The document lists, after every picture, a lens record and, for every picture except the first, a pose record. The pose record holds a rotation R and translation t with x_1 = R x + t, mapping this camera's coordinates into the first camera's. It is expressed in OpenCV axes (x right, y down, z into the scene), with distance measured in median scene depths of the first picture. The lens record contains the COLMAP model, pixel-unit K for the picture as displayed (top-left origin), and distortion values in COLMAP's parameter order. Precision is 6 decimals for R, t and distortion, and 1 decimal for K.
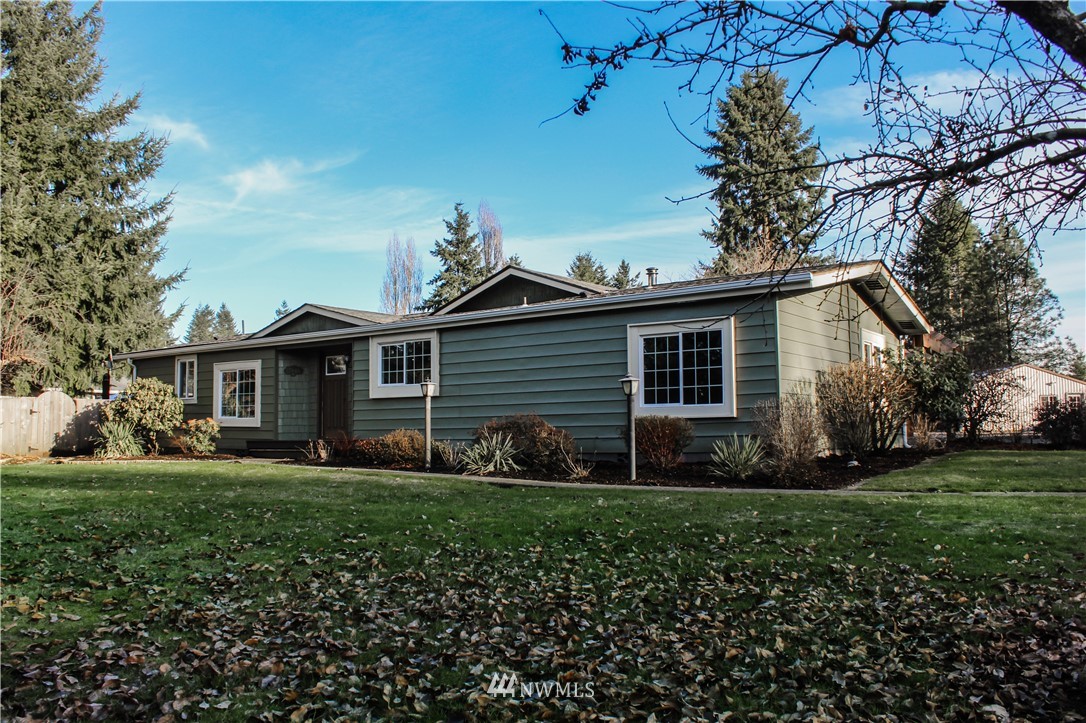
lens RADIAL K [[915.0, 0, 522.7], [0, 915.0, 372.0], [0, 0, 1]] dist [-0.177450, 0.135196]
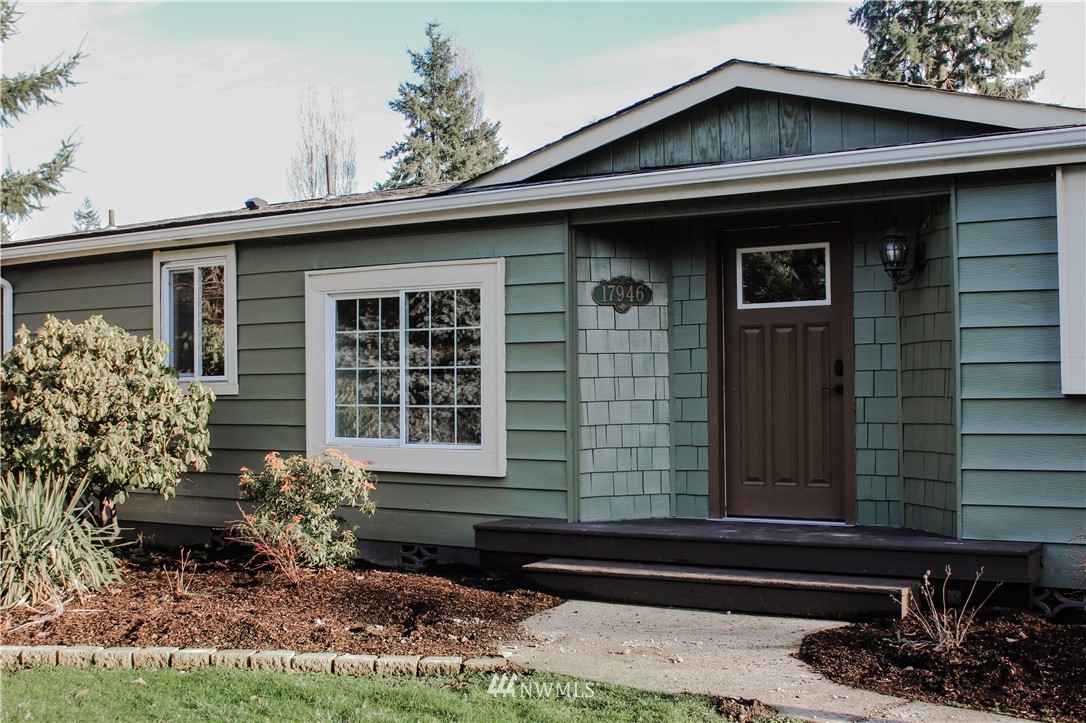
lens RADIAL K [[1309.5, 0, 541.8], [0, 1309.5, 381.1], [0, 0, 1]] dist [-0.183865, 0.423404]
pose [[0.996196, -0.003869, 0.087054, -0.080668], [-0.001180, 0.998323, 0.057877, 0.000658], [-0.087132, -0.057759, 0.994521, 0.141399]]
